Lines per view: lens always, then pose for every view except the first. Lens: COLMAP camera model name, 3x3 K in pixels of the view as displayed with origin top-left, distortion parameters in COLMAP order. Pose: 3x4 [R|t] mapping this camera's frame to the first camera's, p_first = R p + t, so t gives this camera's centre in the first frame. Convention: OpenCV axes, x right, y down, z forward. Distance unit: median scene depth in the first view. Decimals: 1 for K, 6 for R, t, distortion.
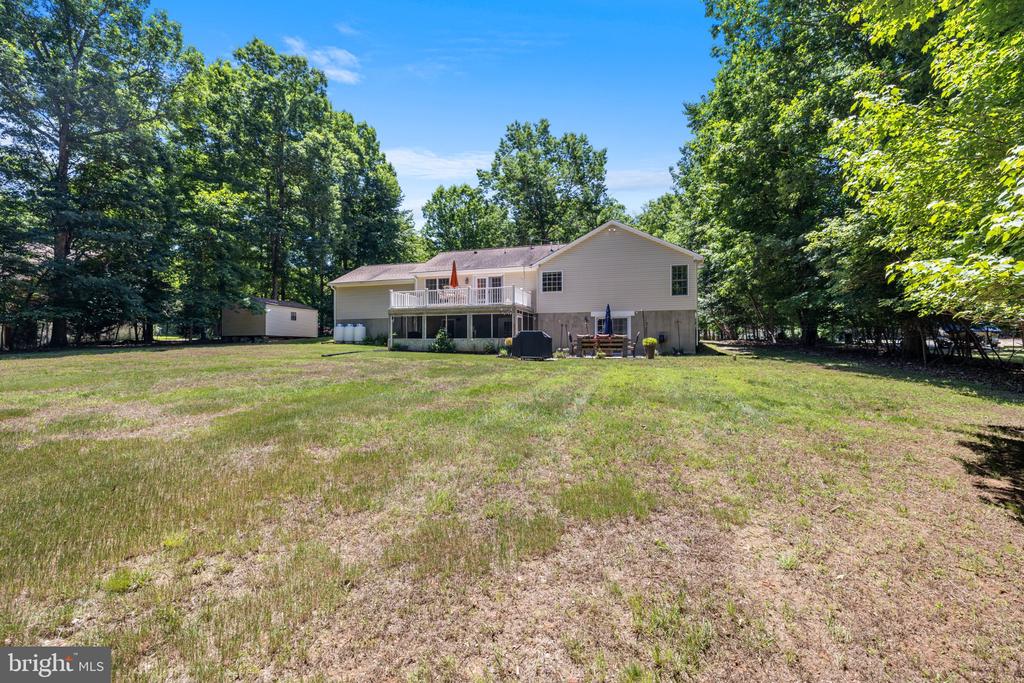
lens RADIAL K [[437.3, 0, 509.8], [0, 437.3, 340.1], [0, 0, 1]] dist [-0.001216, 0.000135]
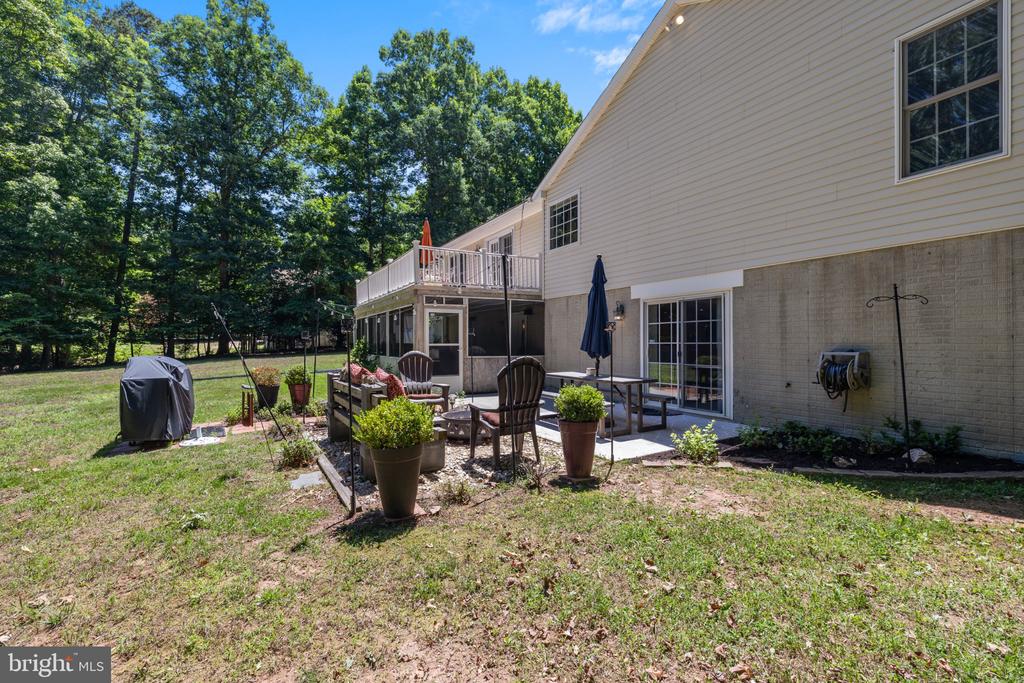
lens RADIAL K [[437.3, 0, 513.6], [0, 437.3, 340.3], [0, 0, 1]] dist [-0.001216, 0.000135]
pose [[0.748669, -0.015054, -0.662773, 0.341271], [0.029742, 0.999498, 0.010895, -0.026631], [0.662276, -0.027869, 0.748741, 0.652016]]
